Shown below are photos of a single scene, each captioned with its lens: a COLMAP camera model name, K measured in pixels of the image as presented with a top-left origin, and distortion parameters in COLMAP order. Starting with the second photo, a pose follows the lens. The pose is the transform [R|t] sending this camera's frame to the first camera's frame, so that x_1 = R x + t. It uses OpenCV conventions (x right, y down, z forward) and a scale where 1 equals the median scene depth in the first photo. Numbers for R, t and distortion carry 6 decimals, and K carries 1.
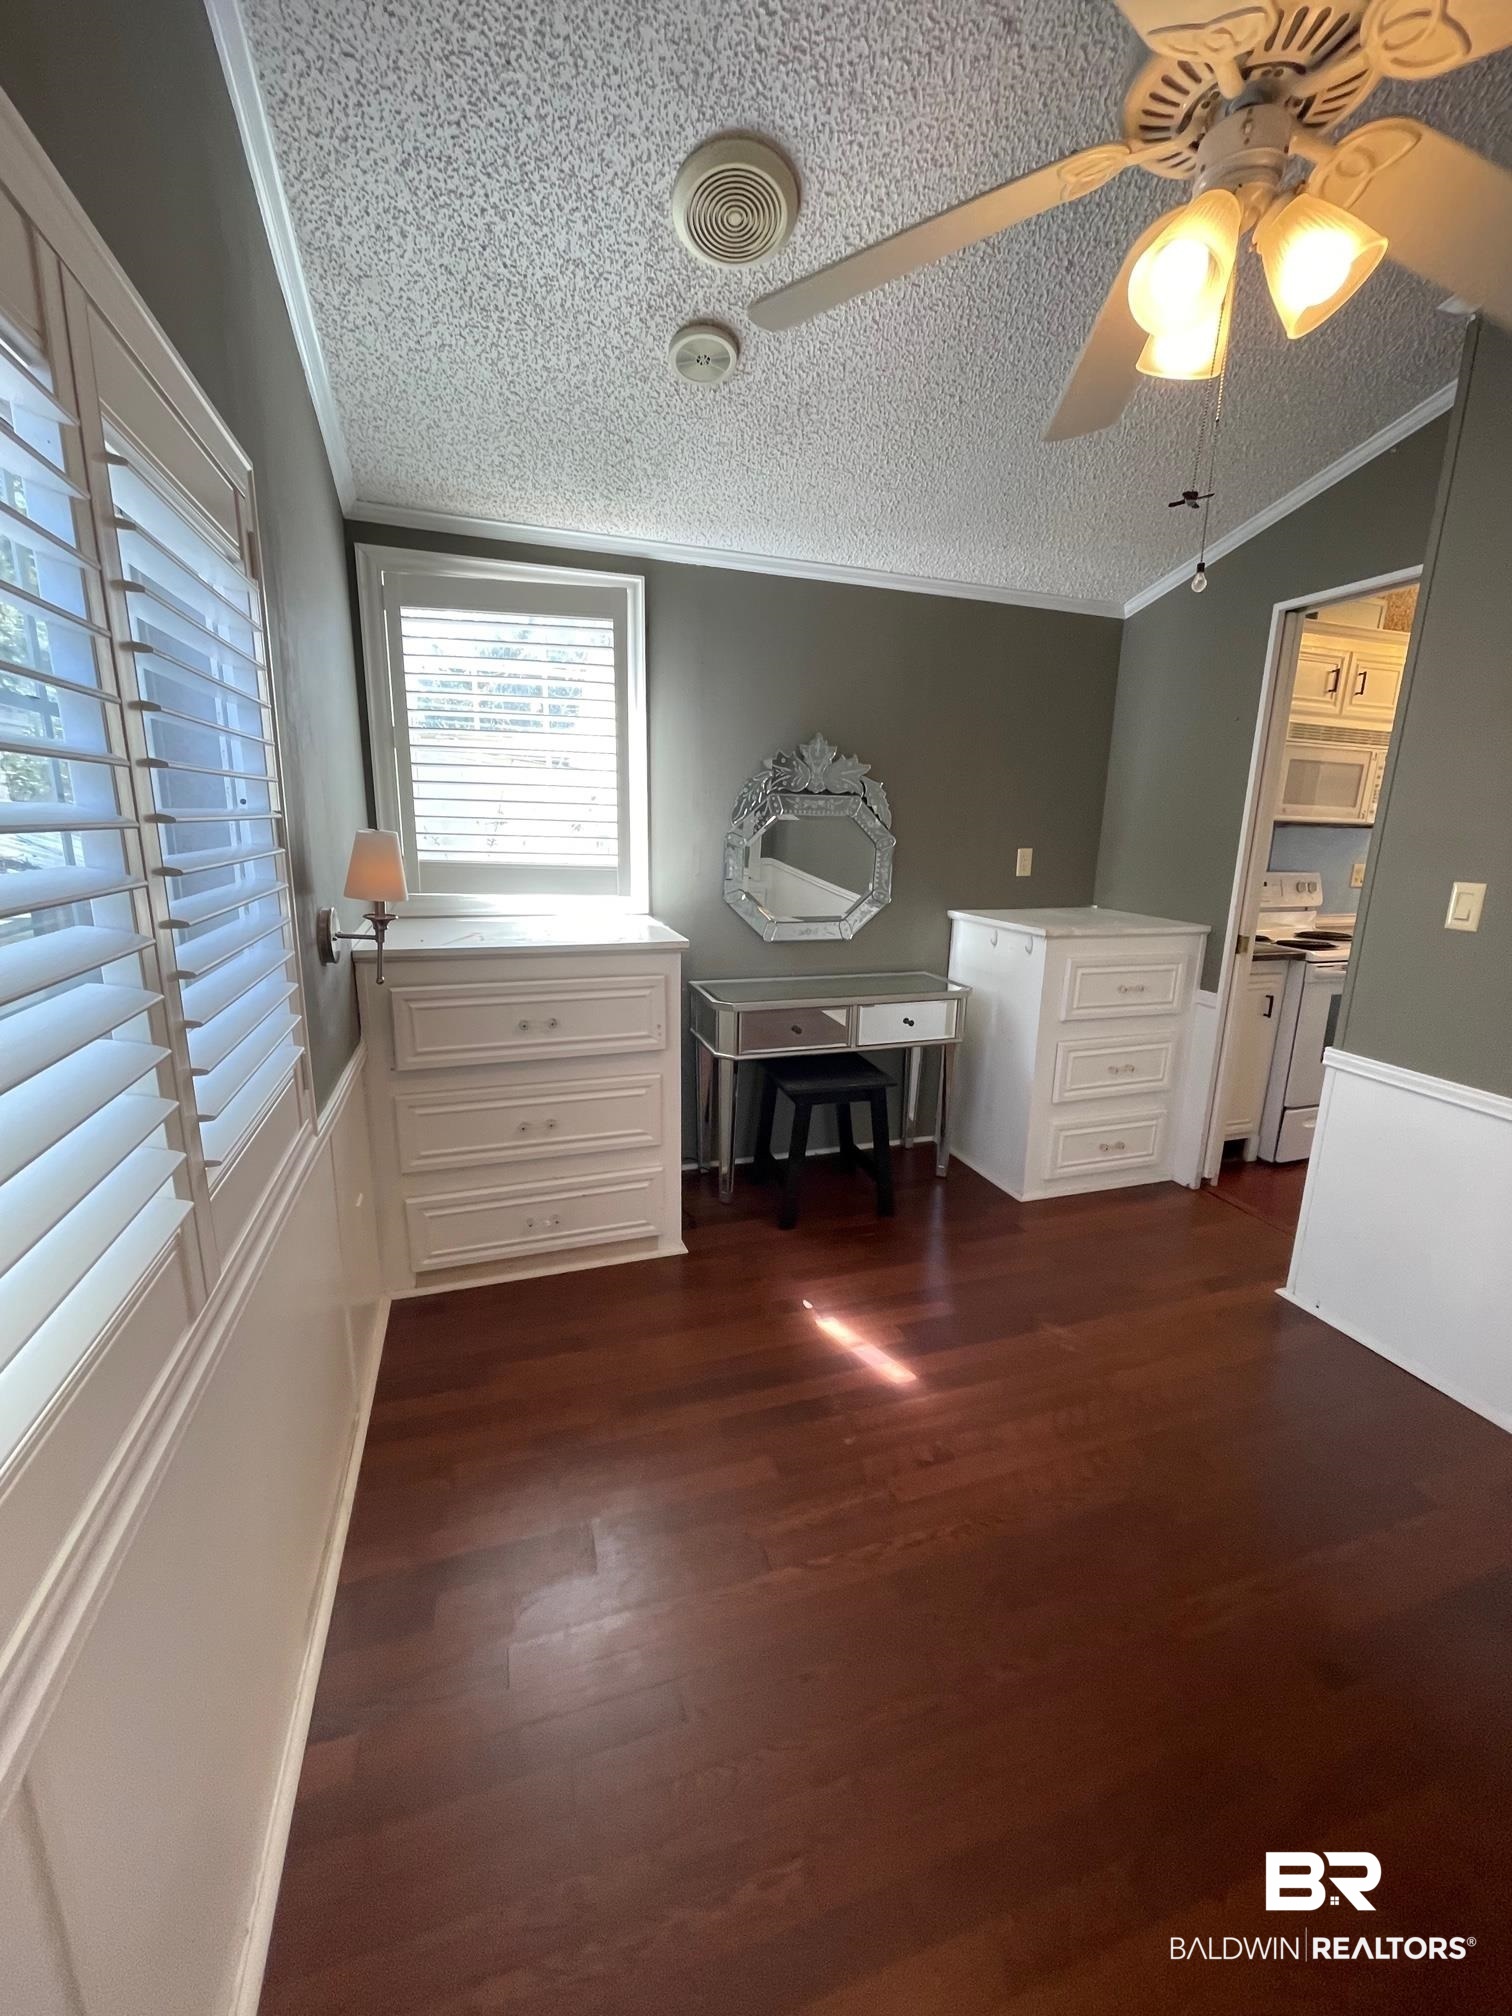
lens RADIAL K [[803.0, 0, 756.0], [0, 803.0, 1008.0], [0, 0, 1]] dist [-0.017734, -0.000078]
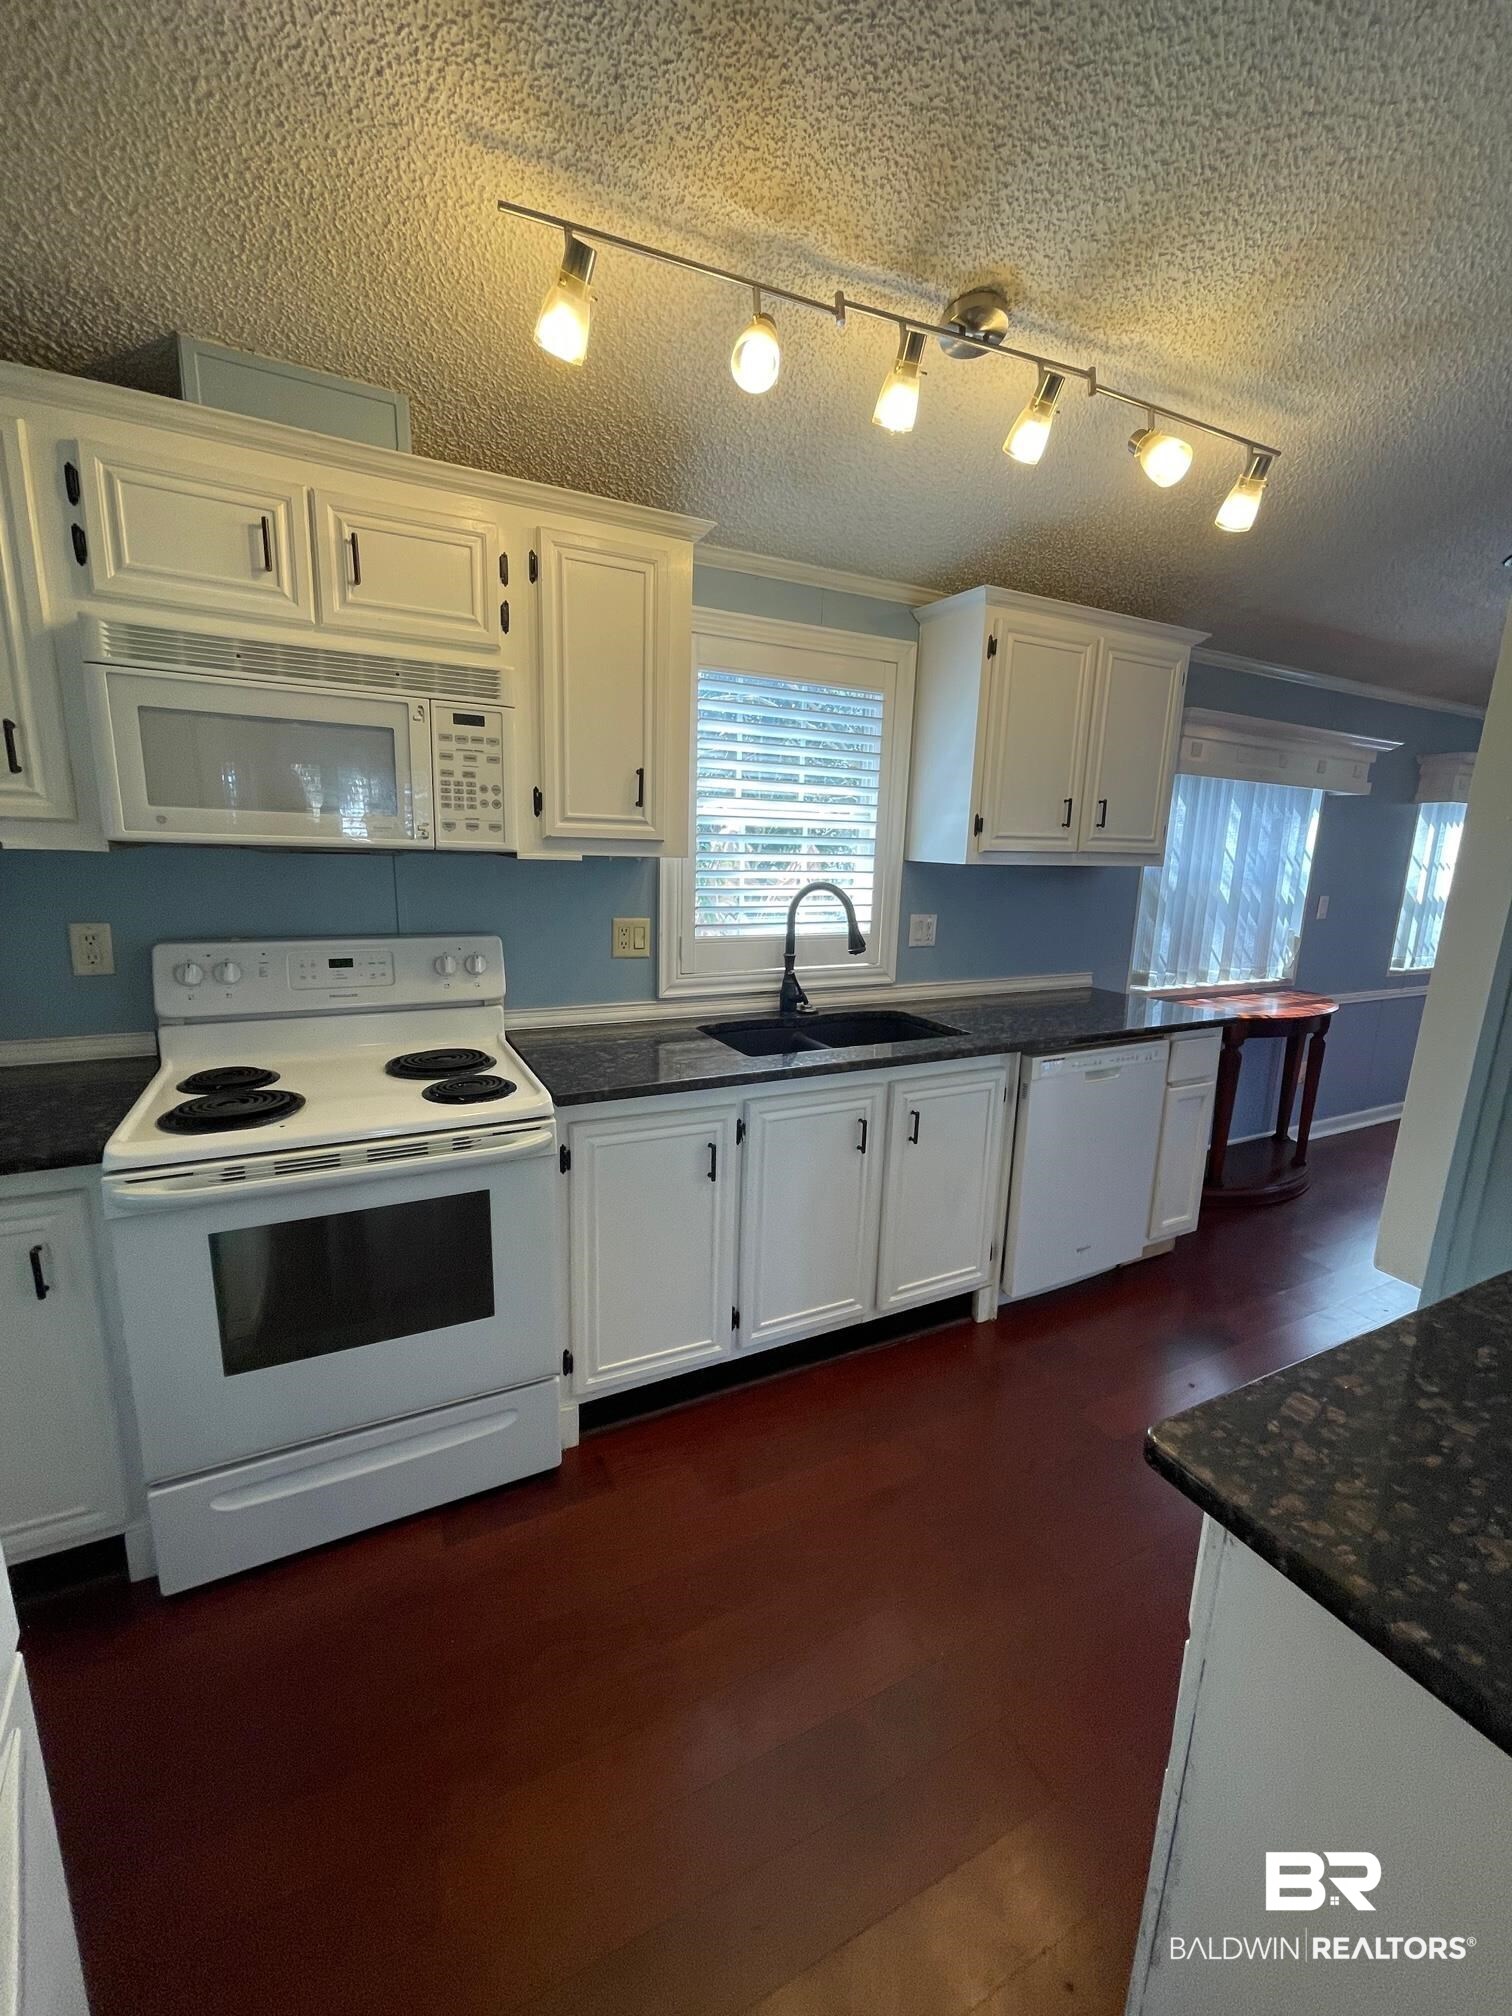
lens RADIAL K [[803.0, 0, 756.0], [0, 803.0, 1008.0], [0, 0, 1]] dist [-0.017734, -0.000078]
pose [[0.988672, -0.013157, 0.149514, 0.920740], [0.016267, 0.999676, -0.019591, -0.124268], [-0.149207, 0.021801, 0.988566, 0.492042]]
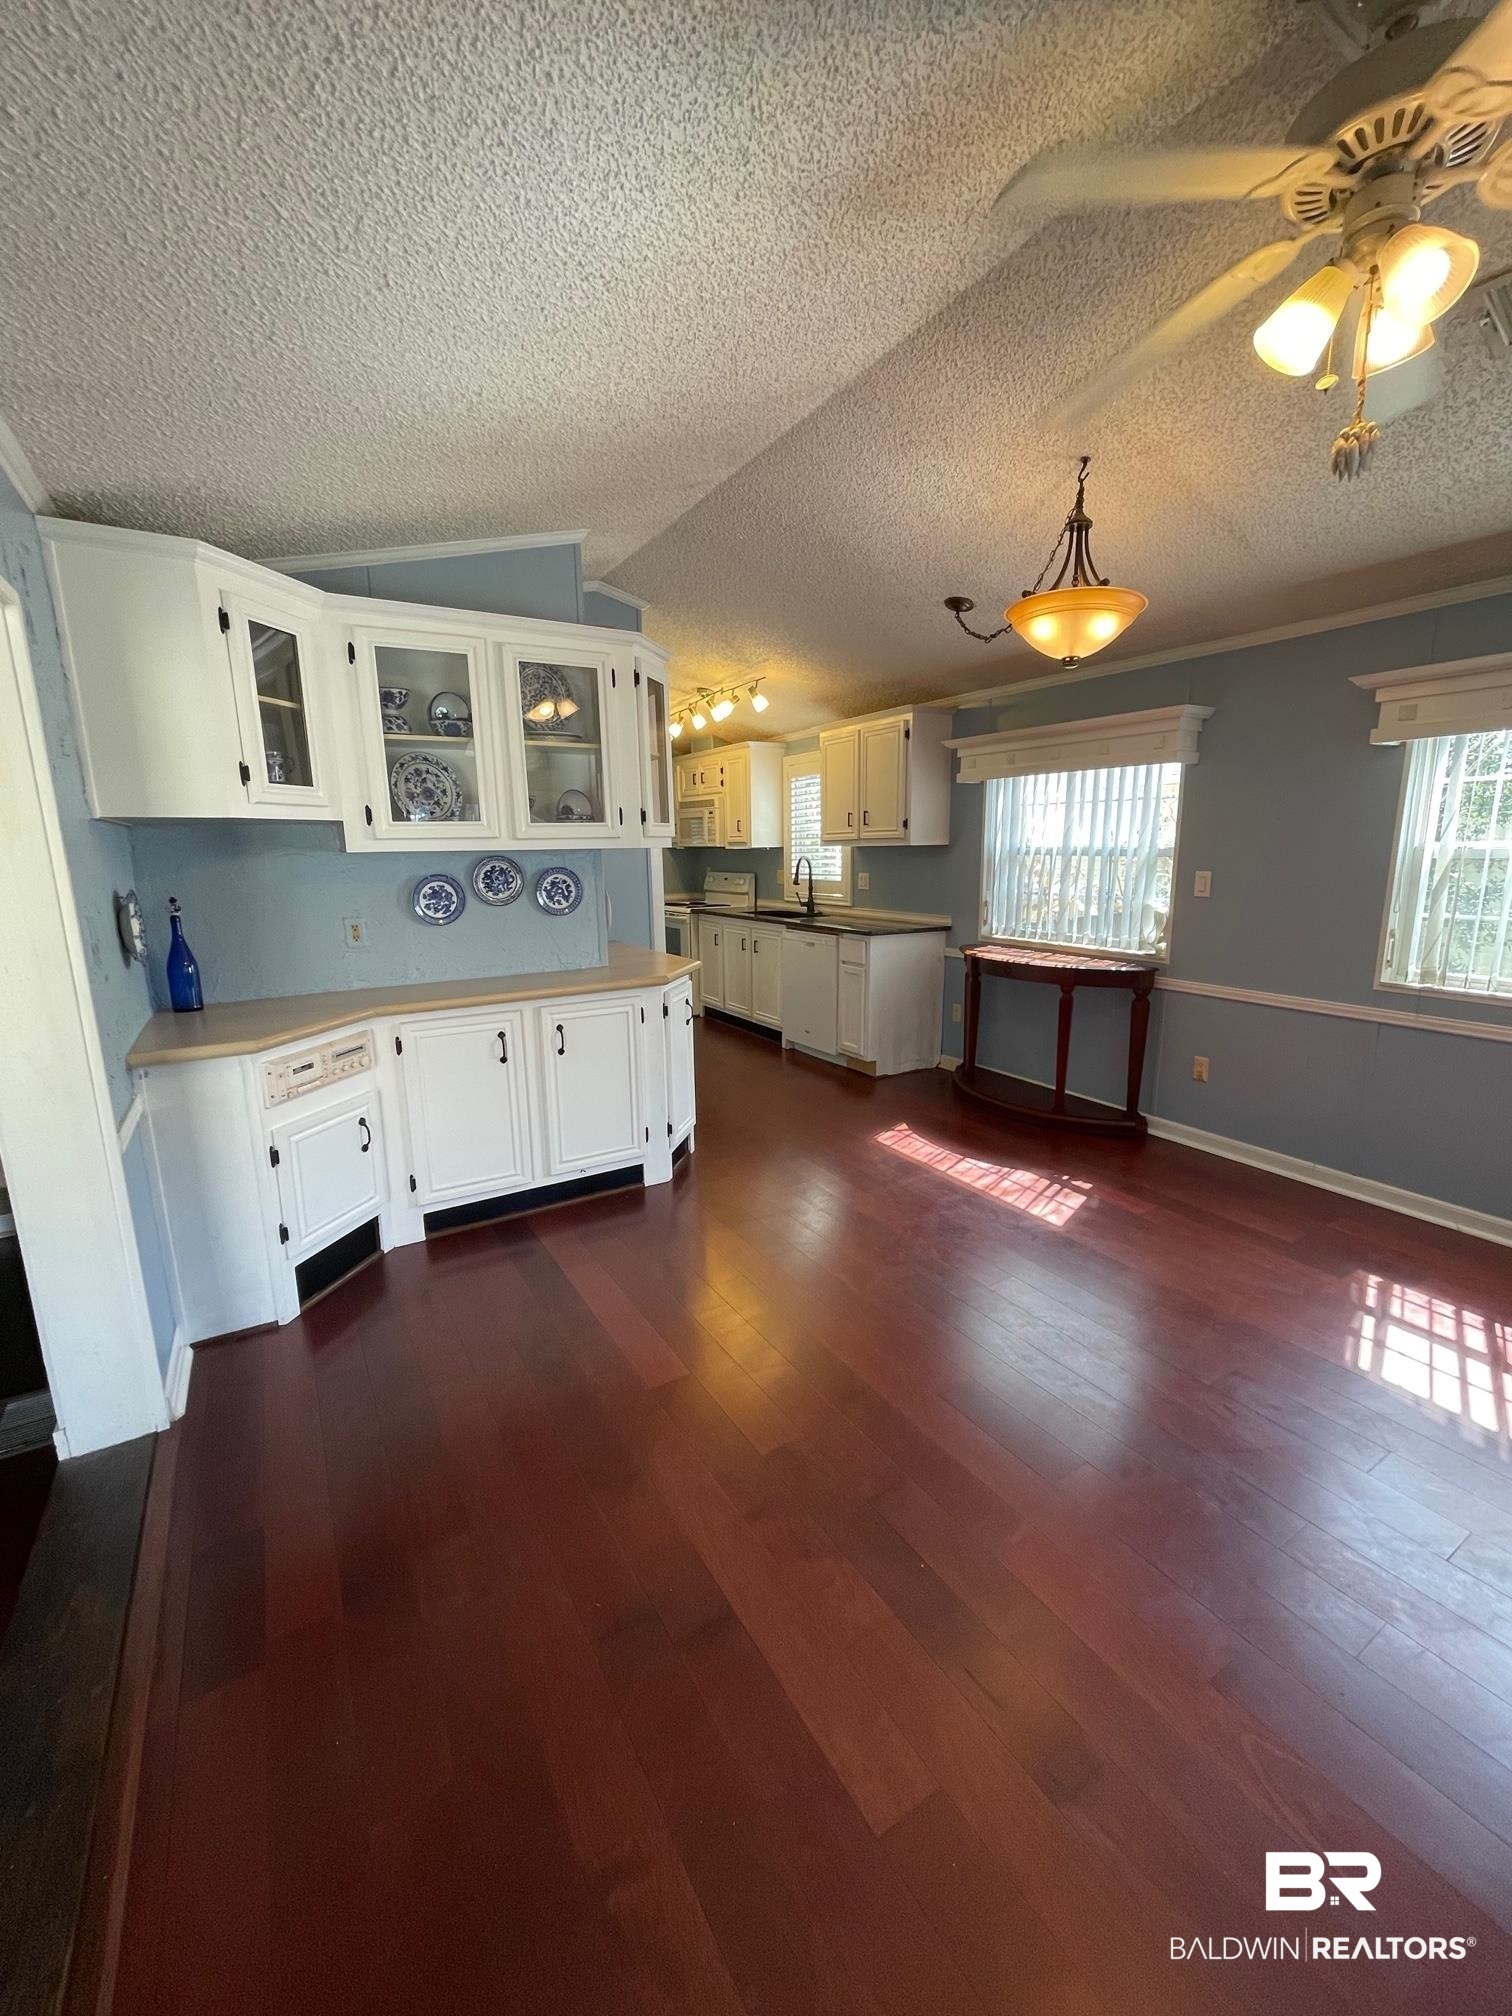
lens RADIAL K [[803.0, 0, 756.0], [0, 803.0, 1008.0], [0, 0, 1]] dist [-0.017734, -0.000078]
pose [[0.223677, 0.172849, -0.959214, 2.949928], [-0.211496, 0.969307, 0.125350, -0.126165], [0.951440, 0.174832, 0.253369, 0.714694]]
